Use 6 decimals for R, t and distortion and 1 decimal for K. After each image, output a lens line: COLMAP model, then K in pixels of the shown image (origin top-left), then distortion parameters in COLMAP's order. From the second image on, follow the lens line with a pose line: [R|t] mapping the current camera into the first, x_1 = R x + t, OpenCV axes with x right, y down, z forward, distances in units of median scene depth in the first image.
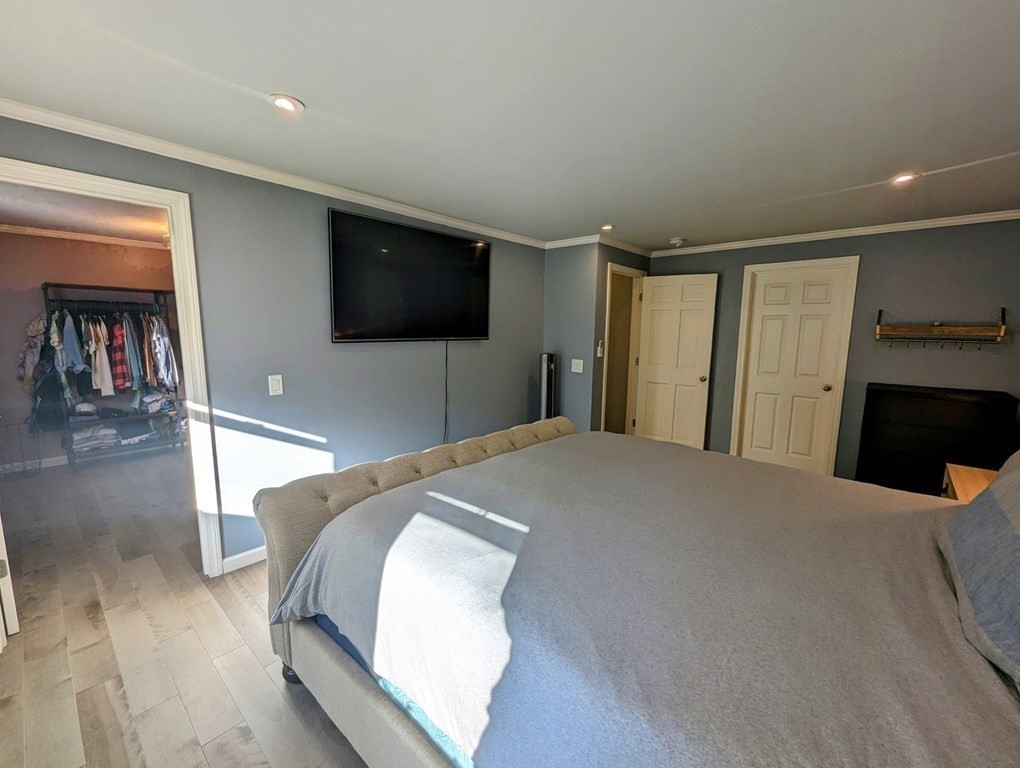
lens RADIAL K [[429.4, 0, 518.1], [0, 429.4, 391.6], [0, 0, 1]] dist [-0.000031, -0.000751]
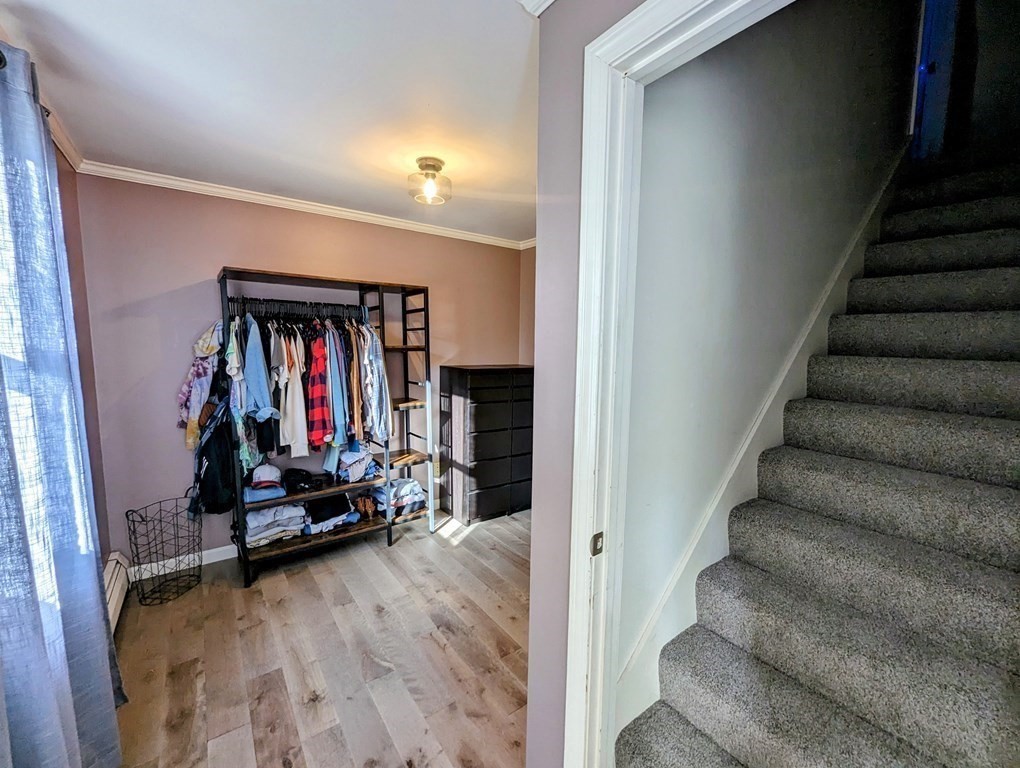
lens RADIAL K [[429.4, 0, 508.4], [0, 429.4, 391.9], [0, 0, 1]] dist [-0.000031, -0.000751]
pose [[0.973499, 0.037726, -0.225559, -0.544312], [-0.042800, 0.998928, -0.017644, -0.084125], [0.224652, 0.026831, 0.974070, 0.482639]]
